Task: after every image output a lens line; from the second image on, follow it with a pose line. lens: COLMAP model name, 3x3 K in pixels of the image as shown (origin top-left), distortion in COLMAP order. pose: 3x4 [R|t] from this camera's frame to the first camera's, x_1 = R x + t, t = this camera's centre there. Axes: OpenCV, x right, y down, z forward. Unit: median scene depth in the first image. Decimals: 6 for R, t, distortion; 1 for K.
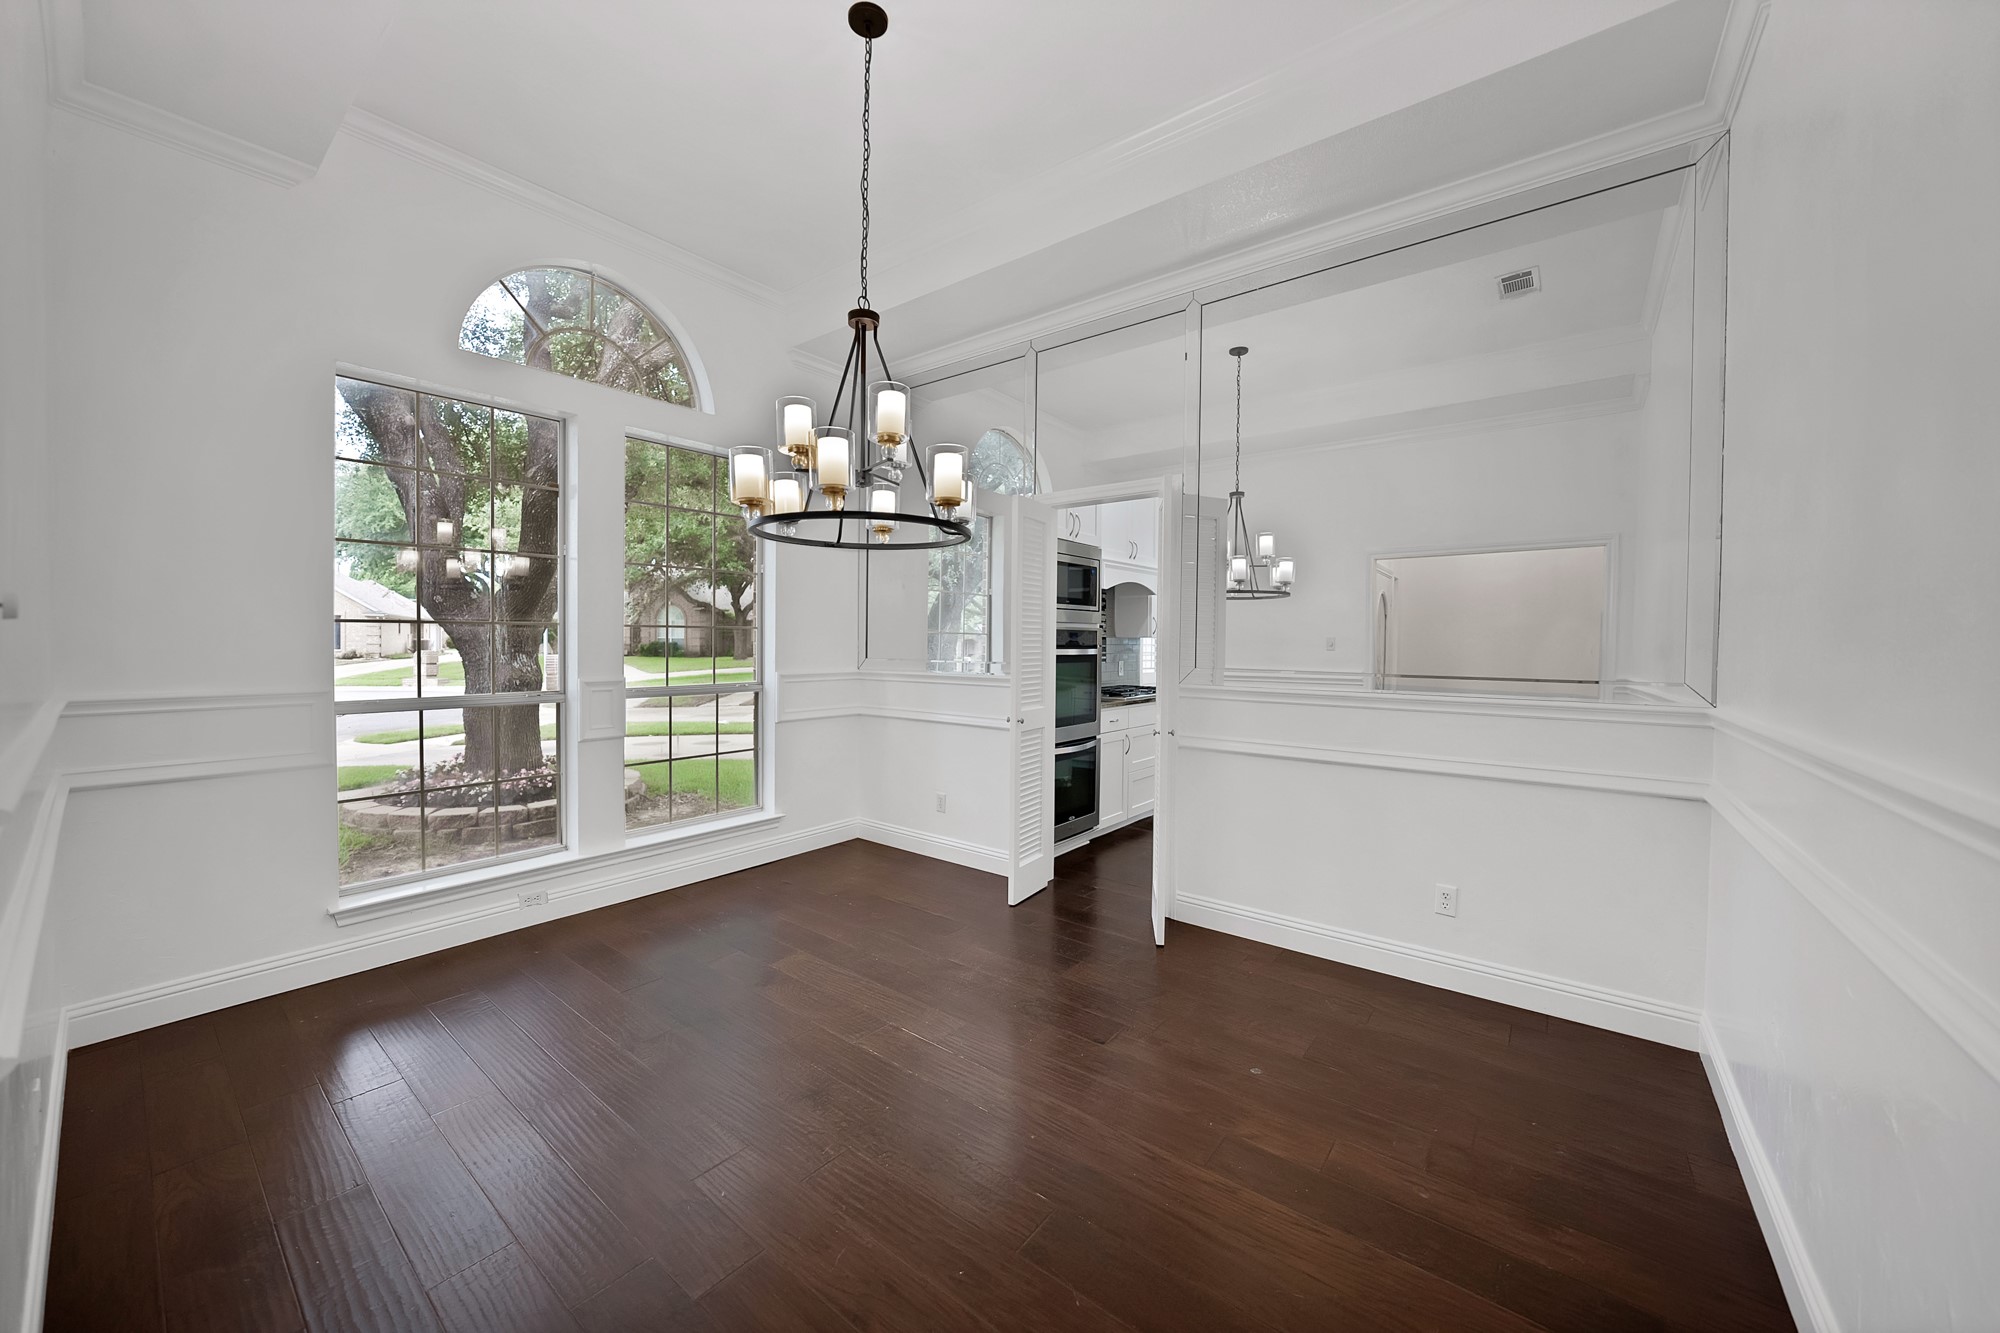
lens RADIAL K [[722.2, 0, 1000.2], [0, 722.2, 652.5], [0, 0, 1]] dist [-0.024191, 0.006137]
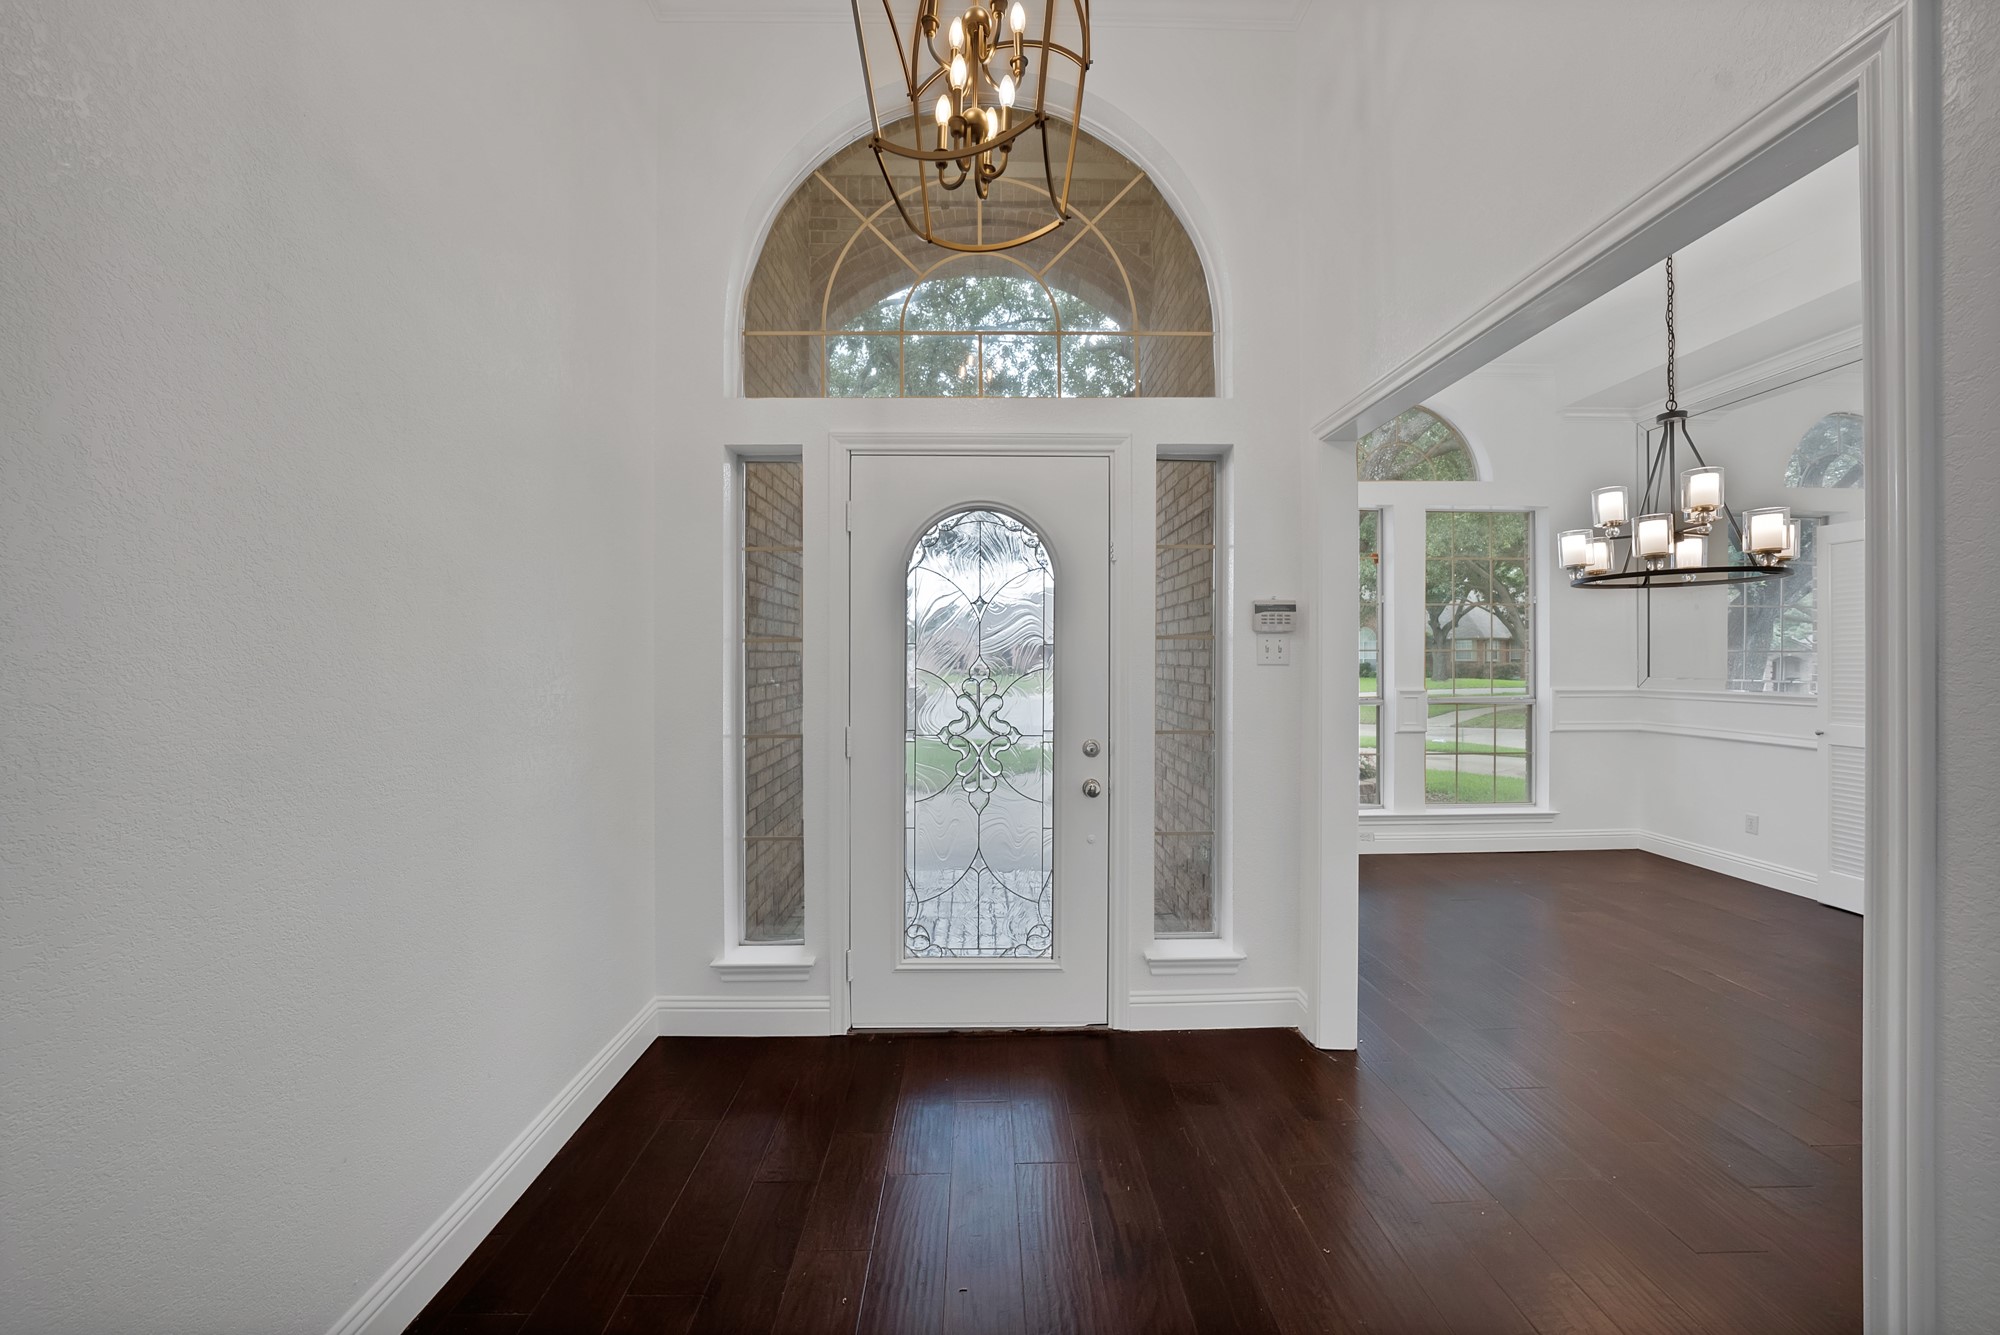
lens RADIAL K [[722.2, 0, 1000.2], [0, 722.2, 653.5], [0, 0, 1]] dist [-0.024191, 0.006137]
pose [[0.634802, -0.010561, -0.772602, 0.022346], [-0.010246, 0.999704, -0.022084, 0.008809], [0.772607, 0.021935, 0.634506, -0.600743]]
